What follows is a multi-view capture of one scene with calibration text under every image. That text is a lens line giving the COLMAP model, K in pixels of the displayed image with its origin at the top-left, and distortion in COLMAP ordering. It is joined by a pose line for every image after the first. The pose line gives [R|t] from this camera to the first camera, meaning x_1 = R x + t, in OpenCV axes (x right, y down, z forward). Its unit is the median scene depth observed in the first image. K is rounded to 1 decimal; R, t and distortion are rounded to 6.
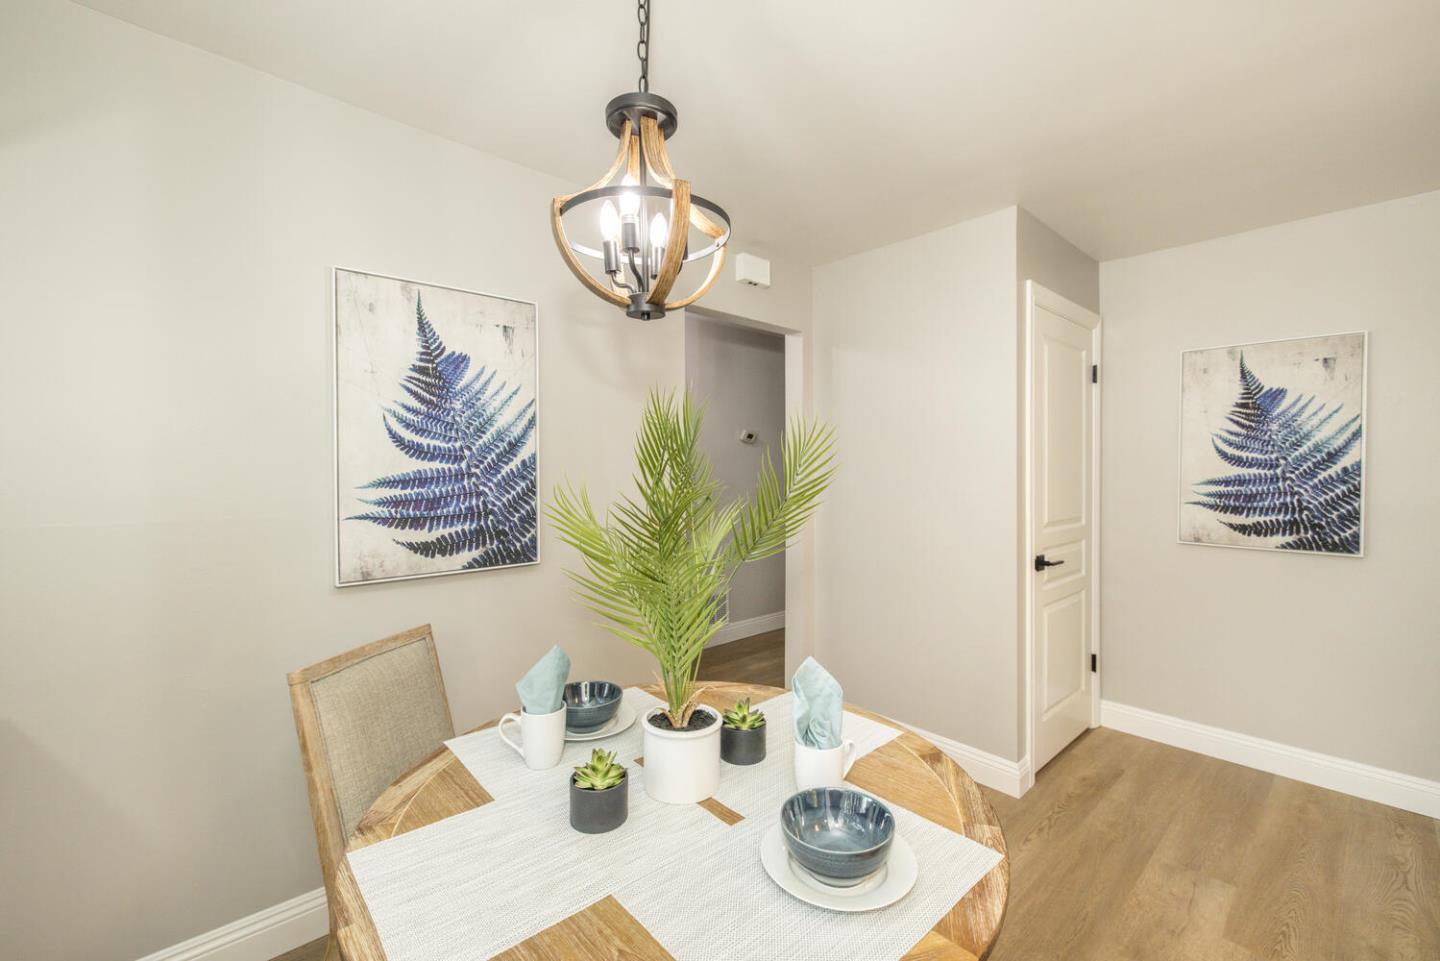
lens RADIAL K [[613.4, 0, 716.7], [0, 613.4, 469.2], [0, 0, 1]] dist [-0.001481, 0.000231]
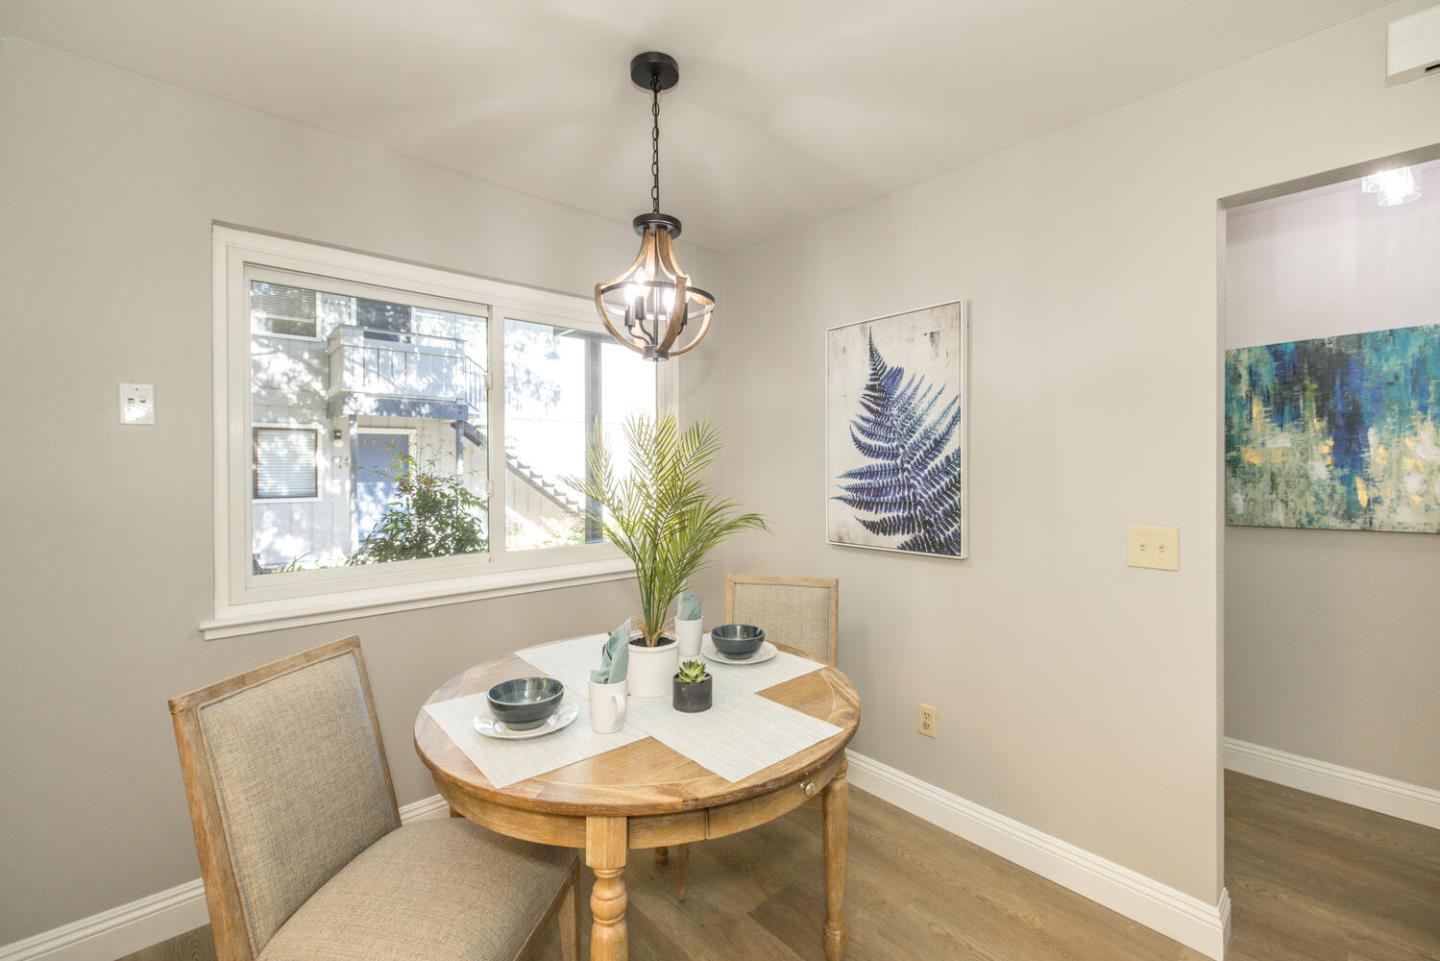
lens RADIAL K [[610.0, 0, 728.7], [0, 610.0, 467.8], [0, 0, 1]] dist [-0.003544, -0.000292]
pose [[-0.005811, 0.006761, -0.999960, 0.754998], [-0.001949, 0.999975, 0.006773, -0.001206], [0.999981, 0.001988, -0.005798, 0.666817]]
